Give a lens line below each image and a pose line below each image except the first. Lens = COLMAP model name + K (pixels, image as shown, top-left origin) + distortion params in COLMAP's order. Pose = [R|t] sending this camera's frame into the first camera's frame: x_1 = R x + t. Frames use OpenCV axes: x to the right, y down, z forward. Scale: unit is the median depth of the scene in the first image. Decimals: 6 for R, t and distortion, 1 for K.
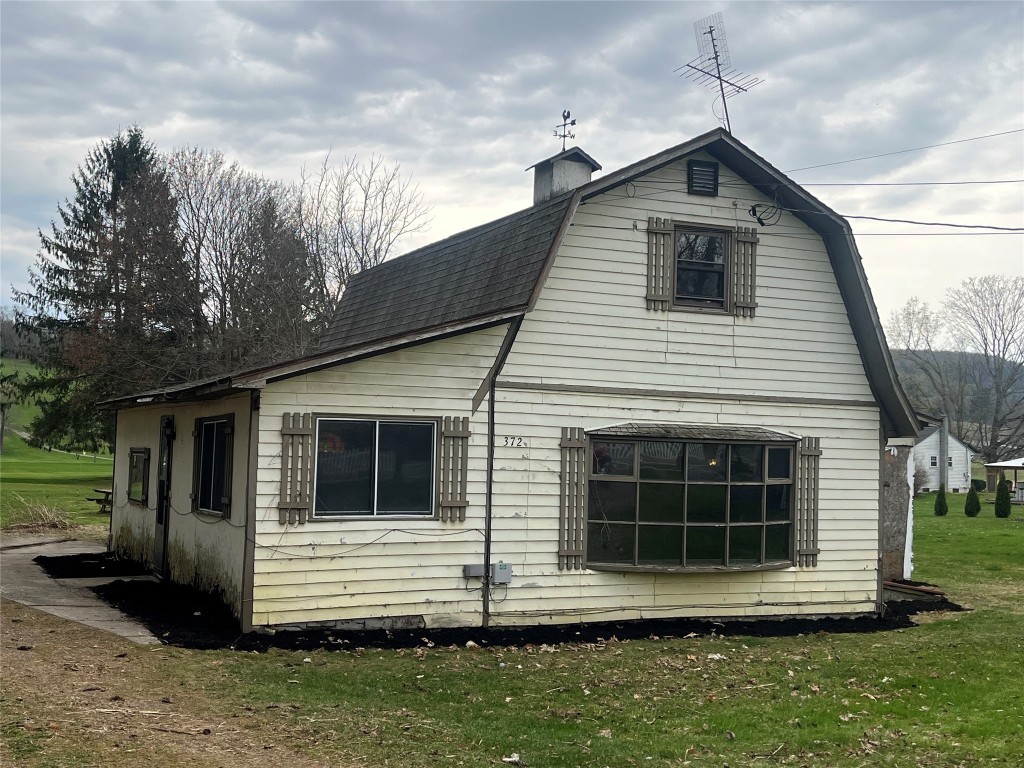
lens RADIAL K [[1248.1, 0, 510.8], [0, 1248.1, 386.7], [0, 0, 1]] dist [0.021985, 0.000000]
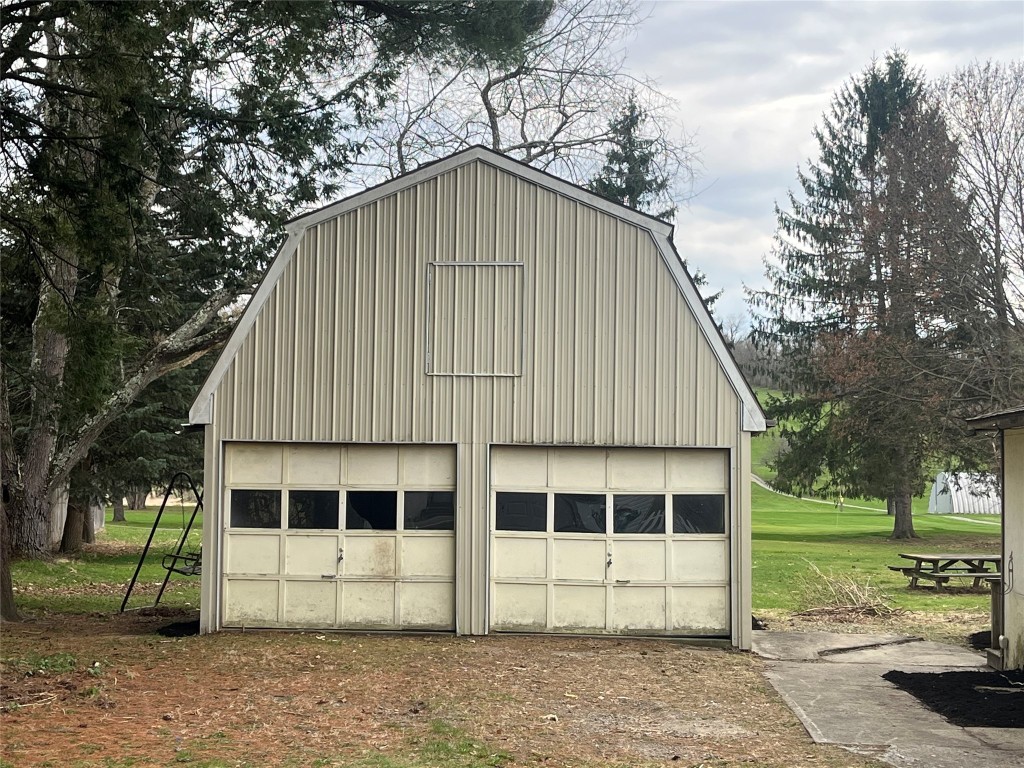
lens RADIAL K [[1642.2, 0, 512.6], [0, 1642.2, 375.4], [0, 0, 1]] dist [0.121938, 0.000000]
pose [[0.873013, -0.046298, -0.485494, -0.035360], [0.035994, 0.998885, -0.030532, 0.002353], [0.486367, 0.009180, 0.873706, 0.051440]]
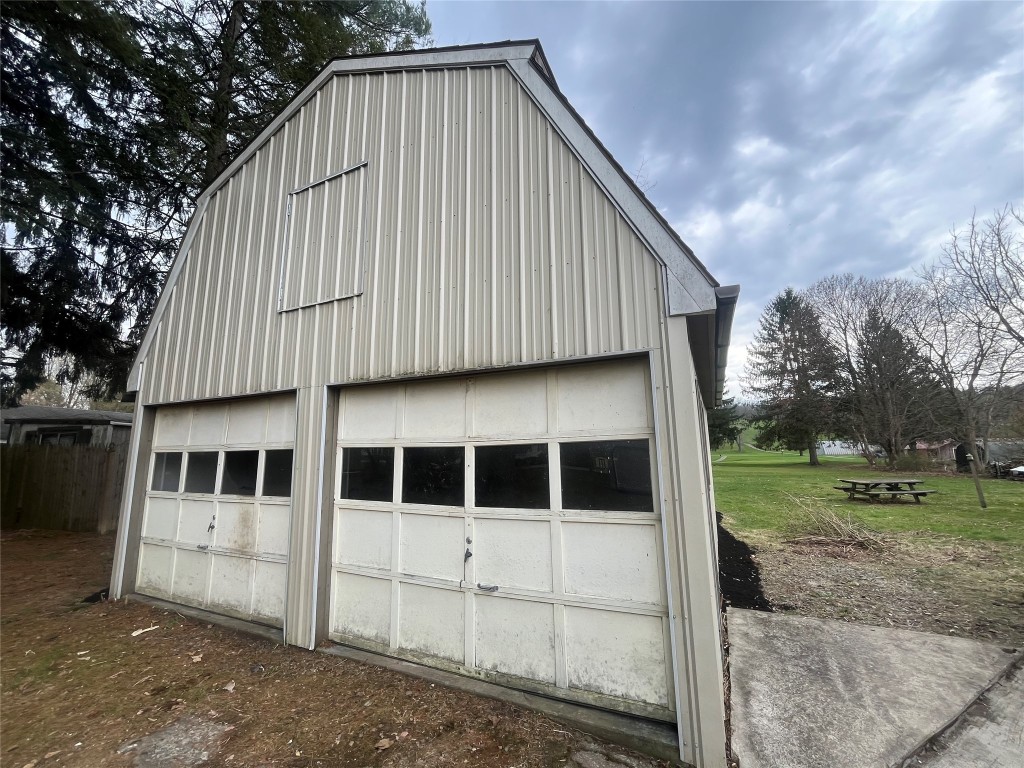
lens RADIAL K [[414.7, 0, 509.4], [0, 414.7, 384.2], [0, 0, 1]] dist [0.001784, 0.000154]
pose [[0.632546, -0.158616, -0.758107, -0.102337], [0.072578, 0.986637, -0.145873, 0.012495], [0.771115, 0.037249, 0.635605, 0.234343]]
